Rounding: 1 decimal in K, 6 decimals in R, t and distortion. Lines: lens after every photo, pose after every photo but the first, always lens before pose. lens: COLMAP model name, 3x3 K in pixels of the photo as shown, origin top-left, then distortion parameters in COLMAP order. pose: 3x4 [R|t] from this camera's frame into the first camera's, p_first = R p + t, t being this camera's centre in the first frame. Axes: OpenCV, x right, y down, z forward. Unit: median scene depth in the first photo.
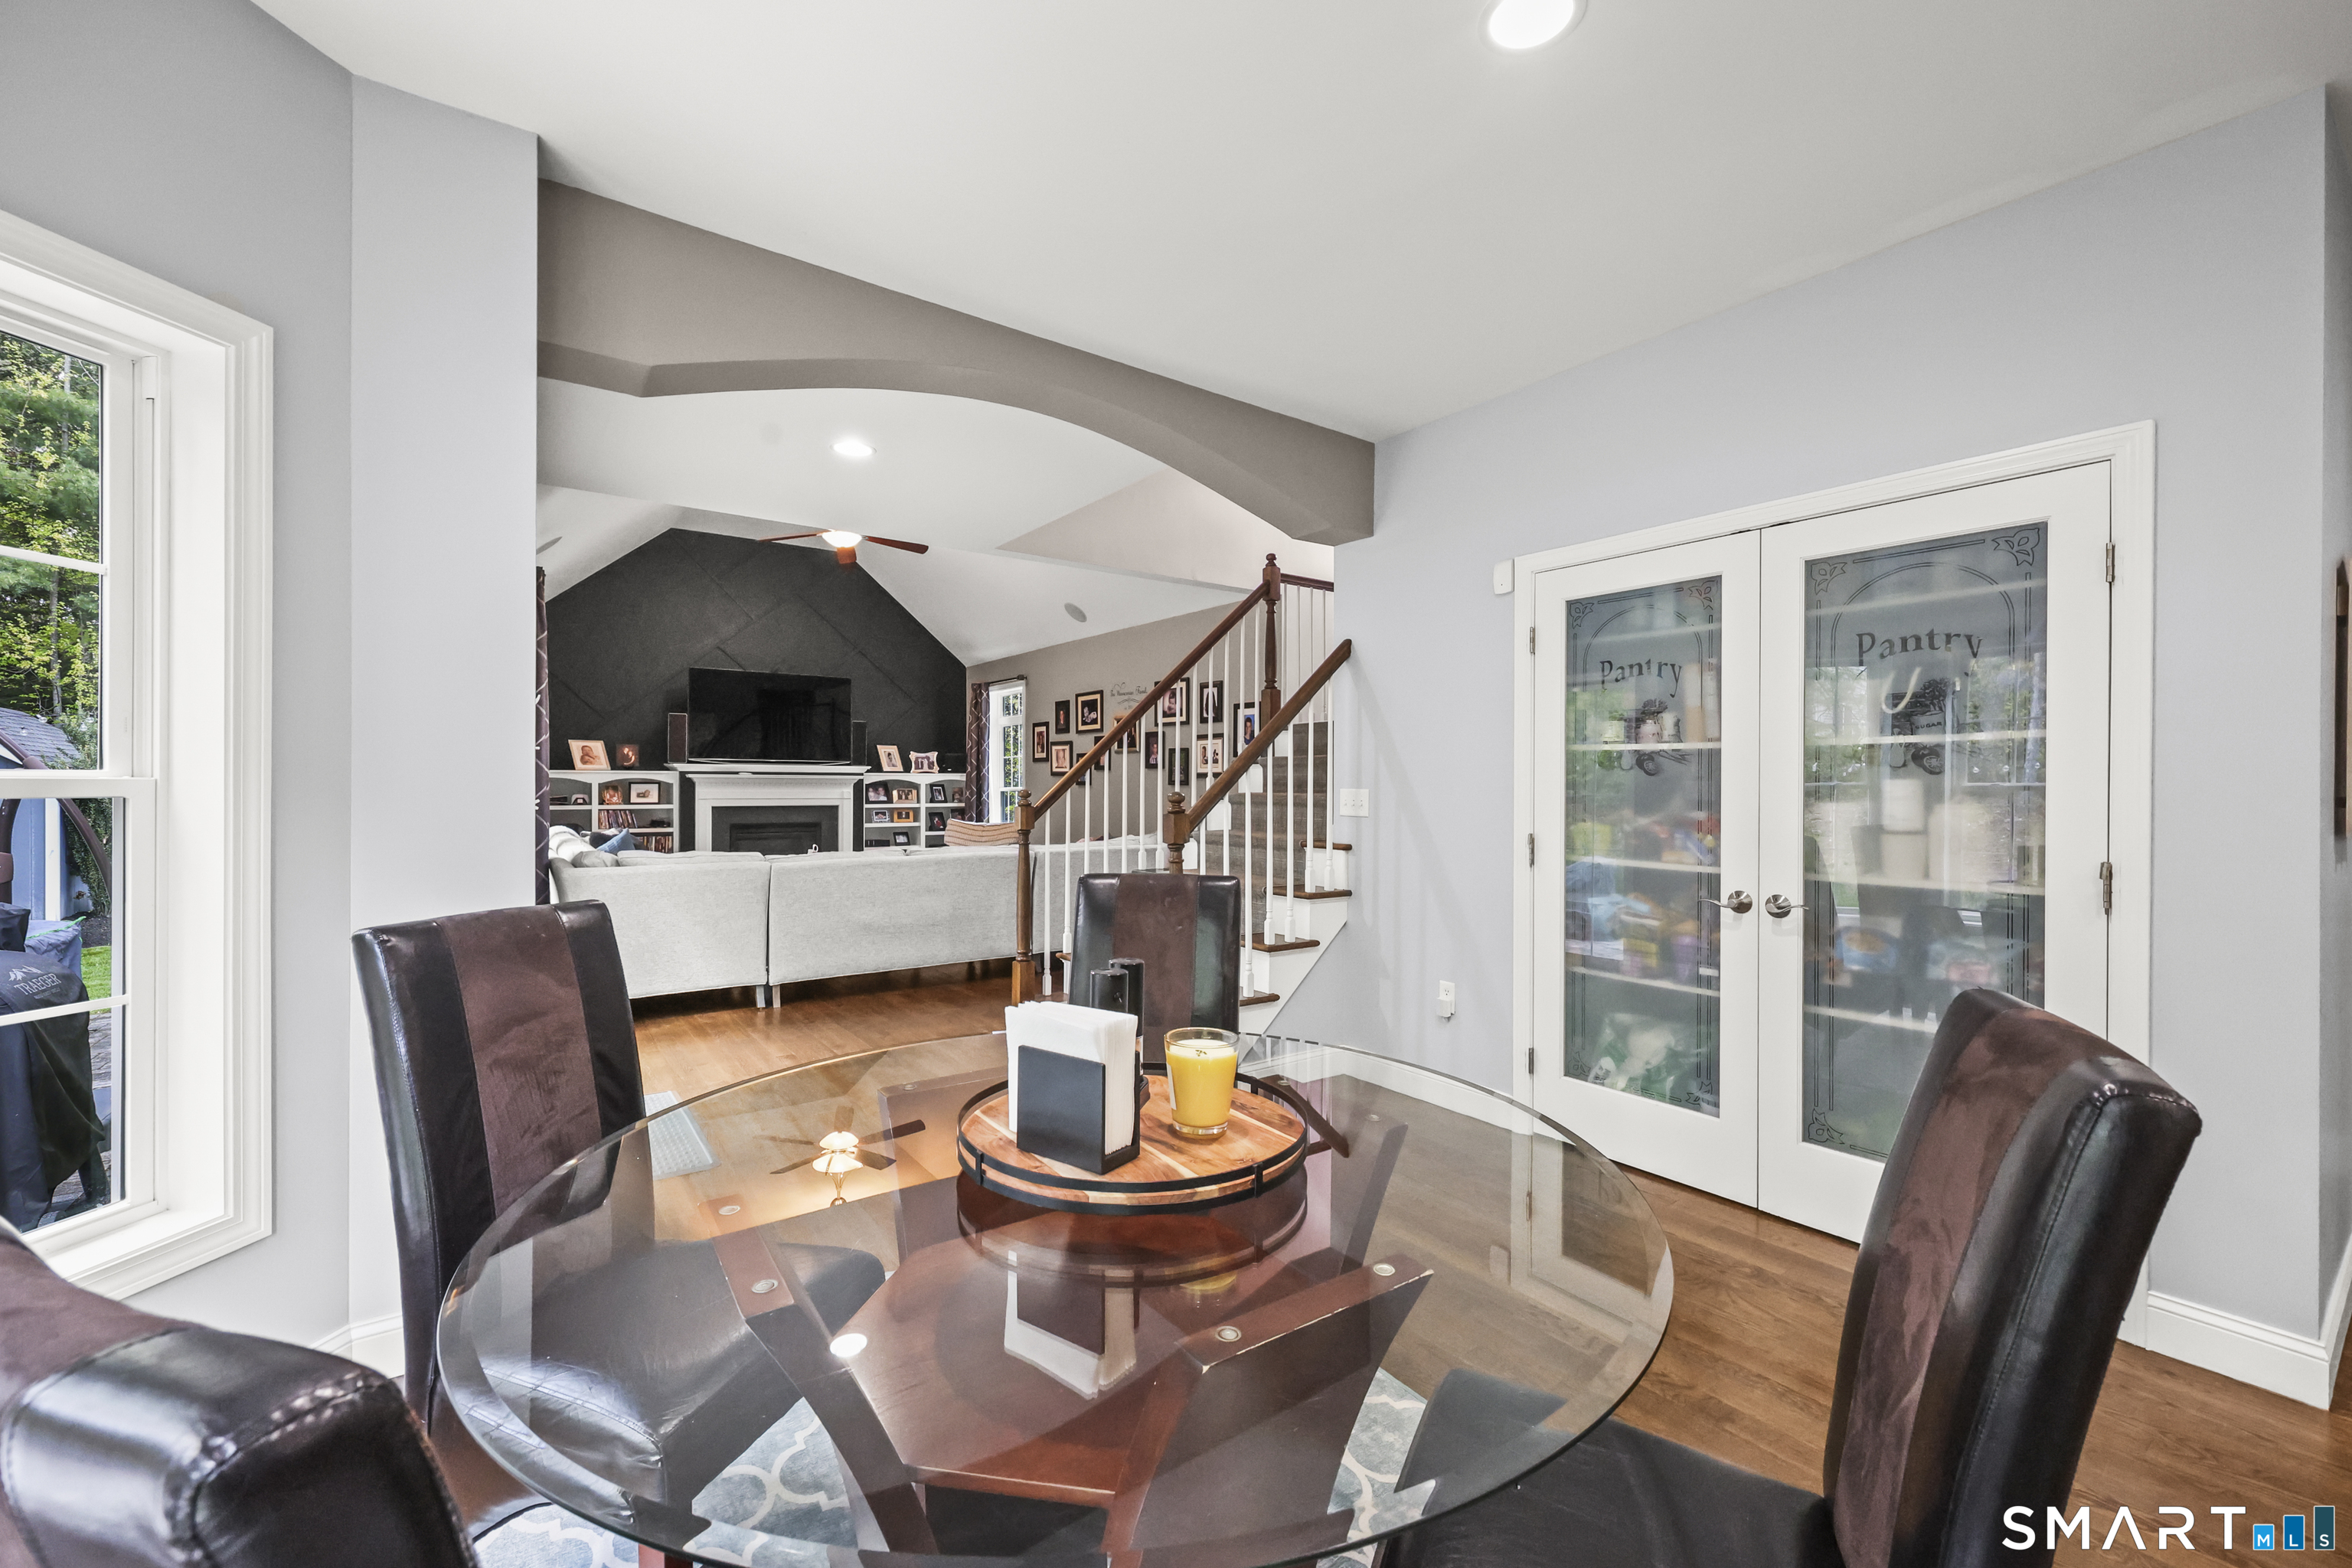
lens RADIAL K [[957.8, 0, 1177.0], [0, 957.8, 793.7], [0, 0, 1]] dist [0.002296, 0.000236]
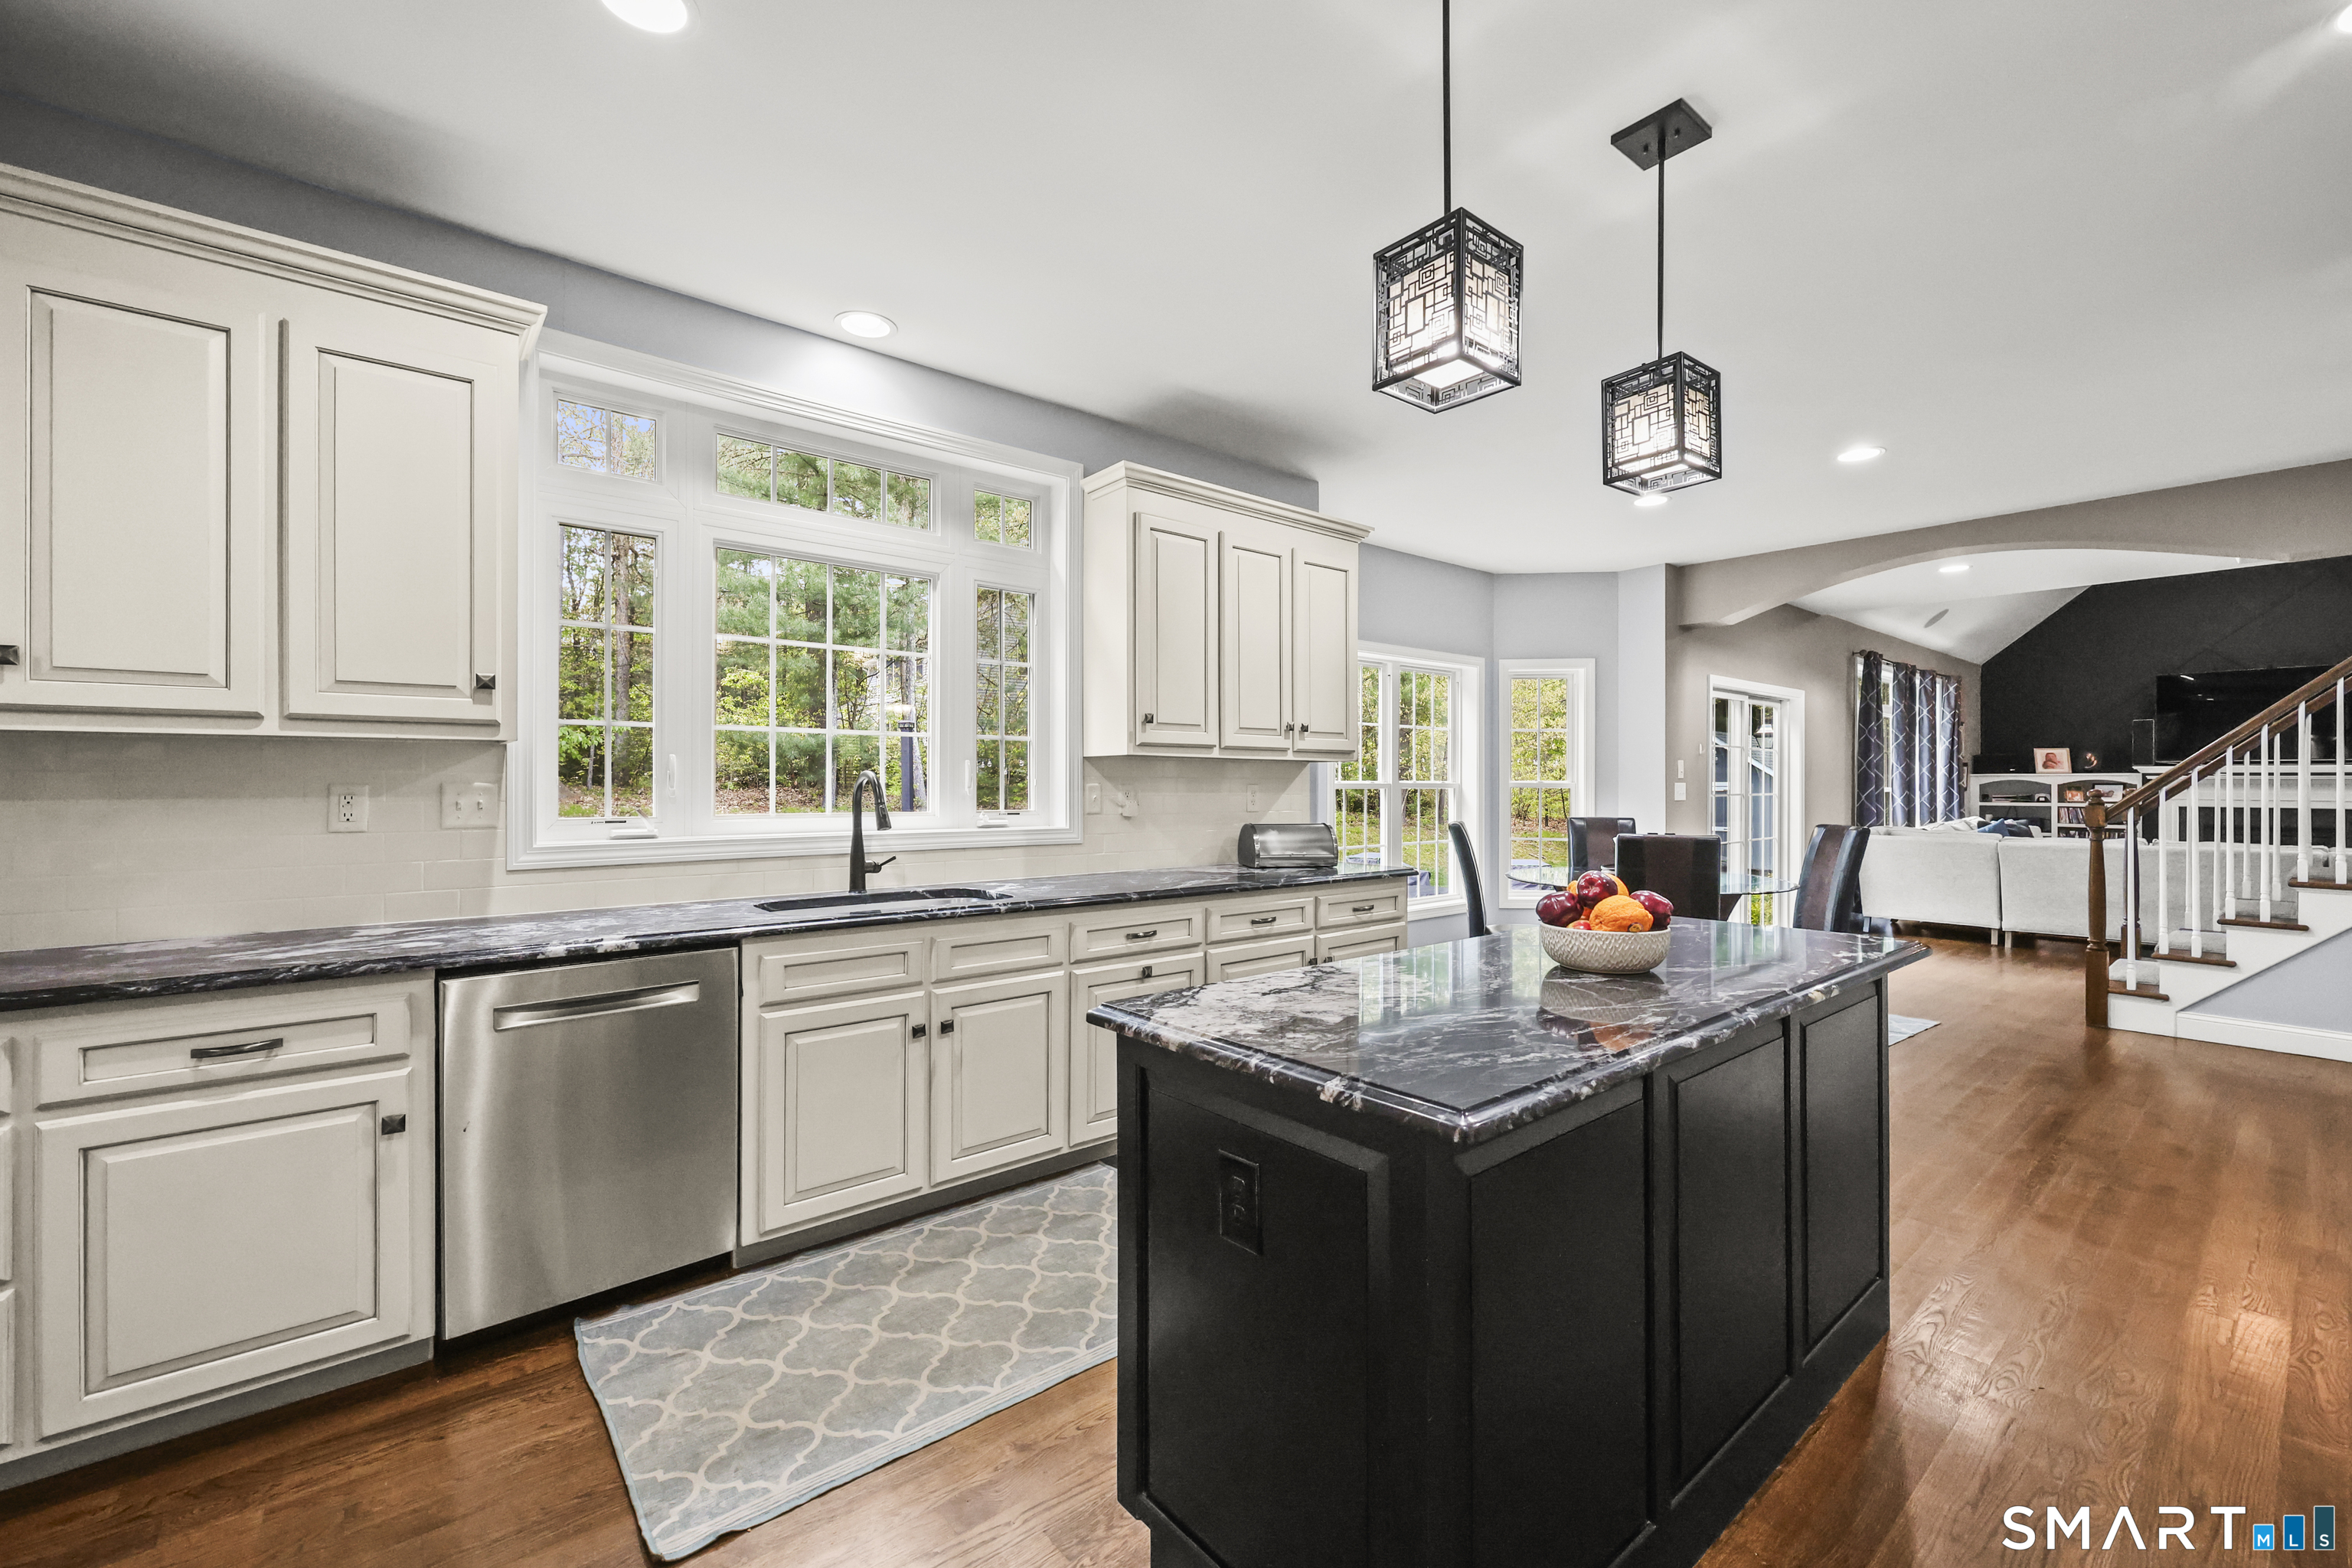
lens RADIAL K [[957.8, 0, 1181.5], [0, 957.8, 789.4], [0, 0, 1]] dist [0.002296, 0.000236]
pose [[0.063323, 0.003189, -0.997988, 0.496081], [-0.009149, 0.999955, 0.002615, 0.002177], [0.997951, 0.008965, 0.063349, -0.152917]]
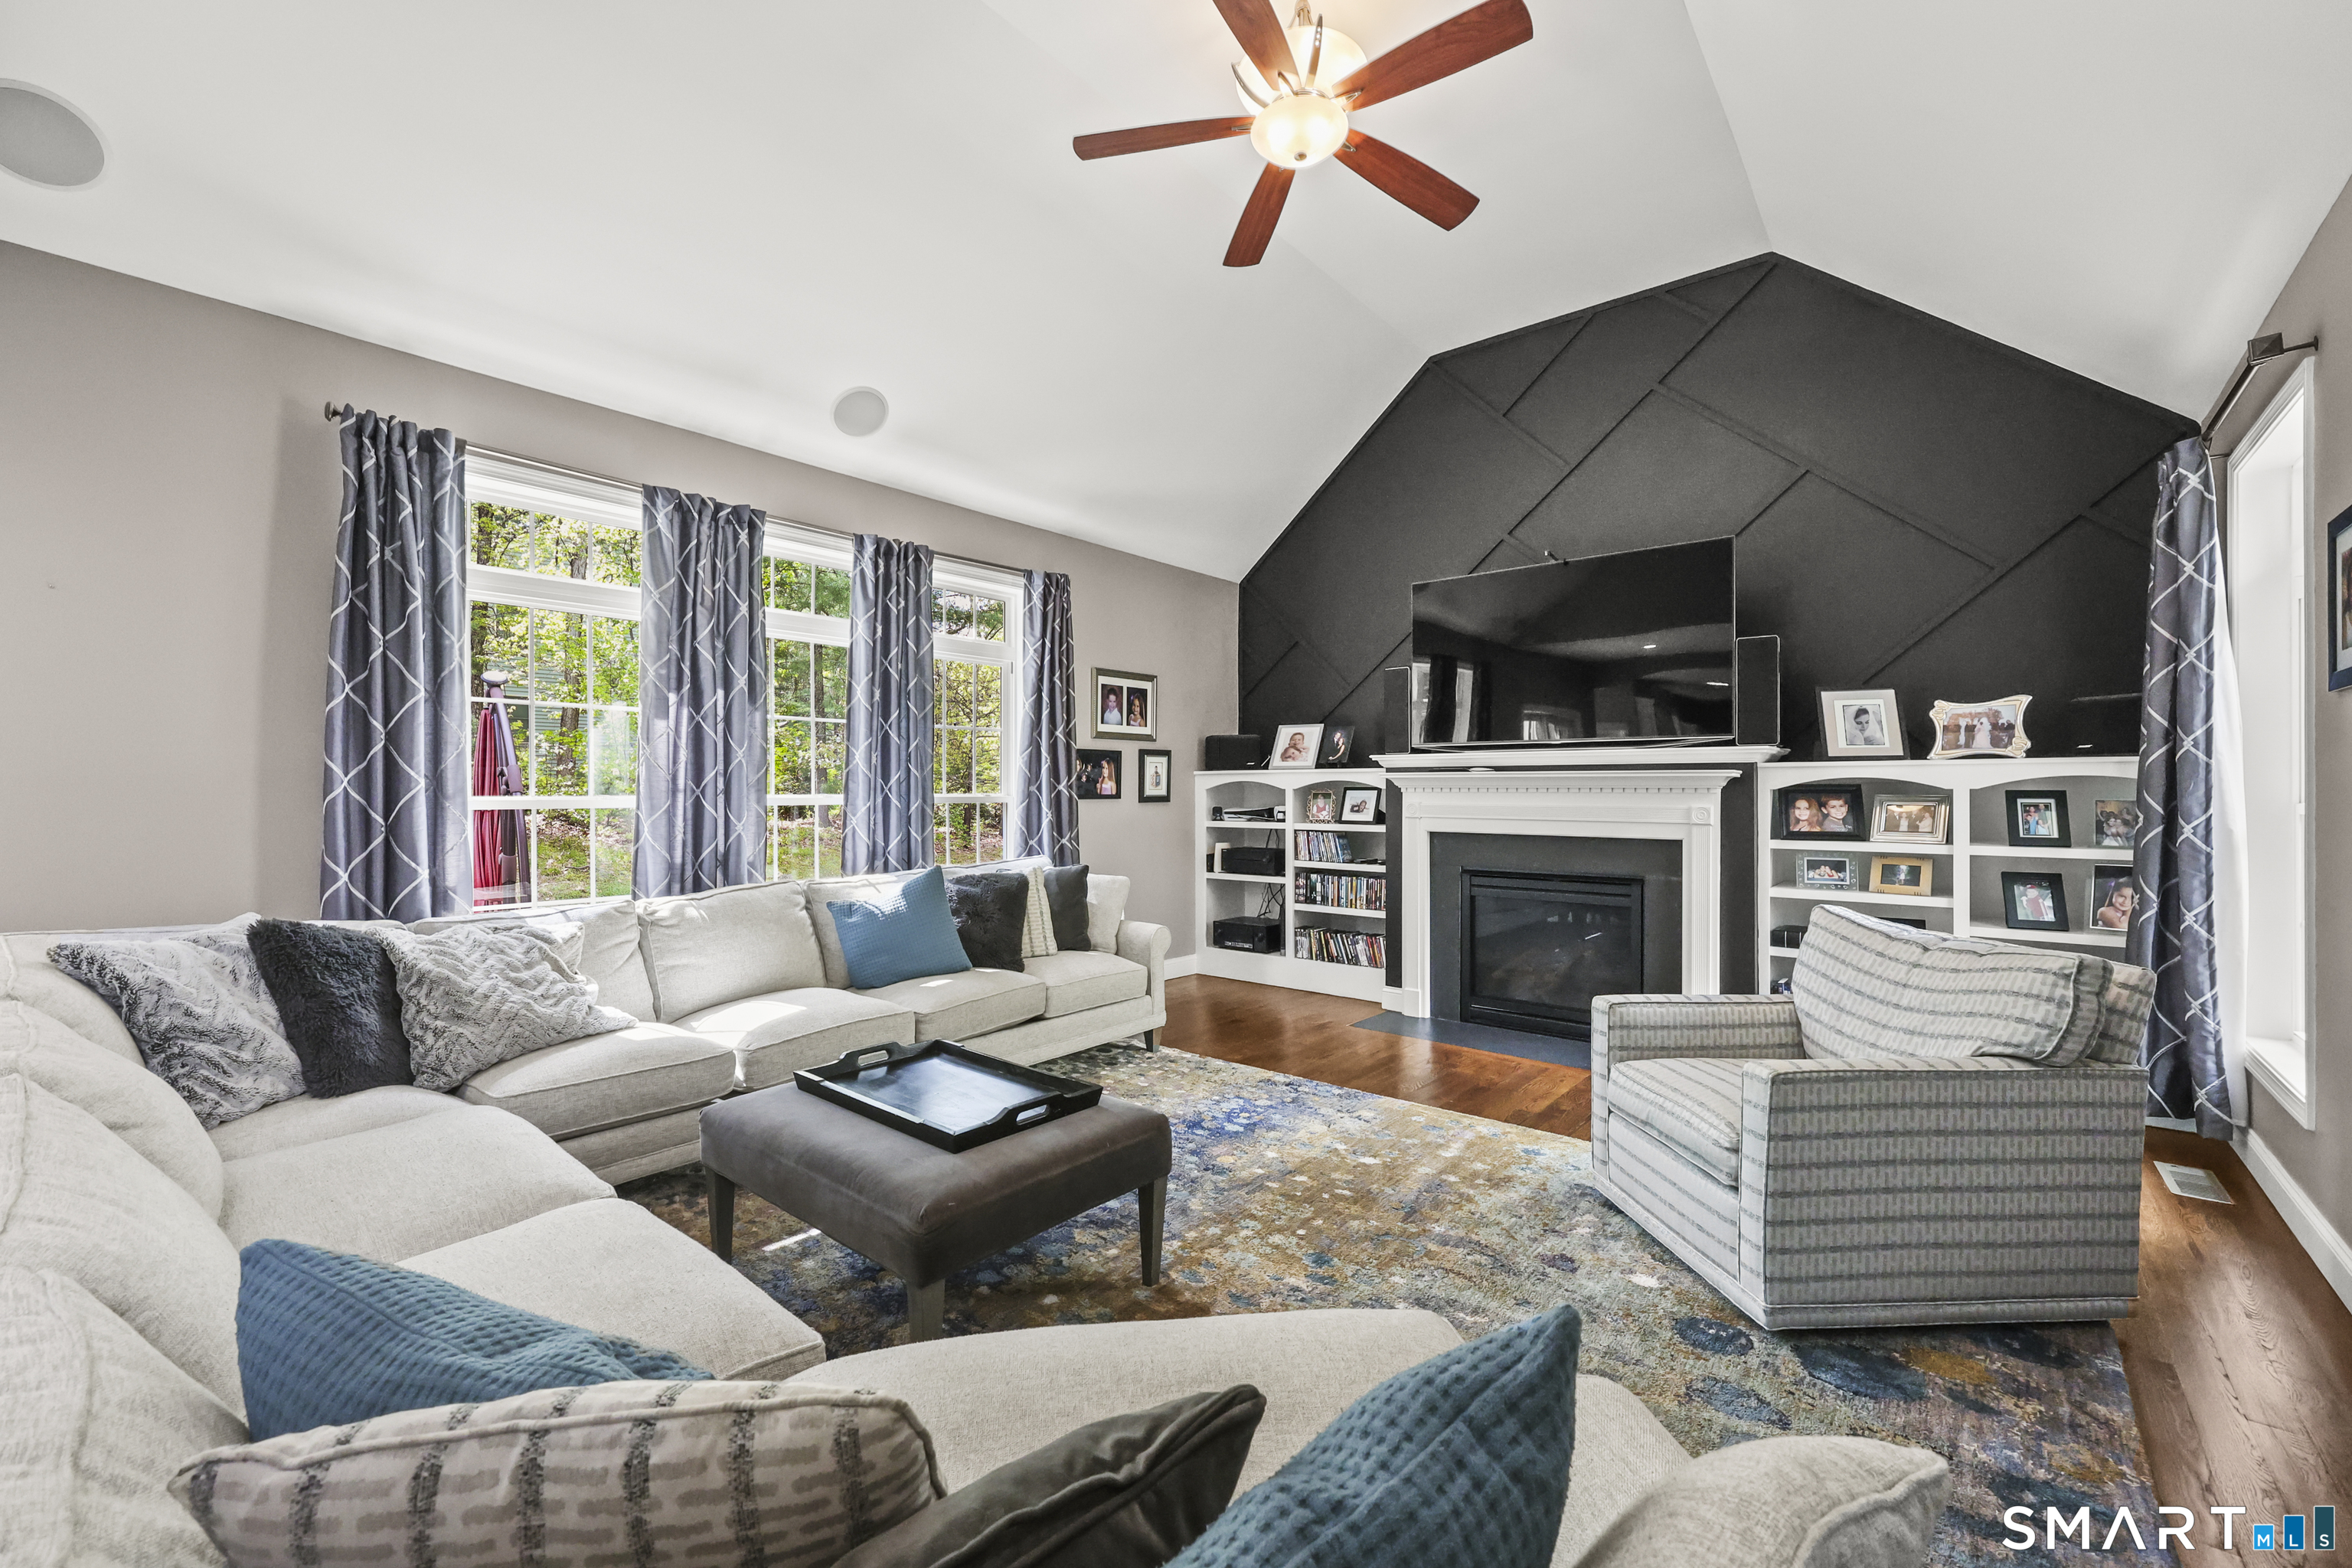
lens RADIAL K [[957.8, 0, 1167.4], [0, 957.8, 786.2], [0, 0, 1]] dist [0.002296, 0.000236]
pose [[0.231577, 0.000449, -0.972816, 0.011802], [-0.003601, 0.999993, -0.000396, -0.011949], [0.972810, 0.003594, 0.231577, 0.736993]]
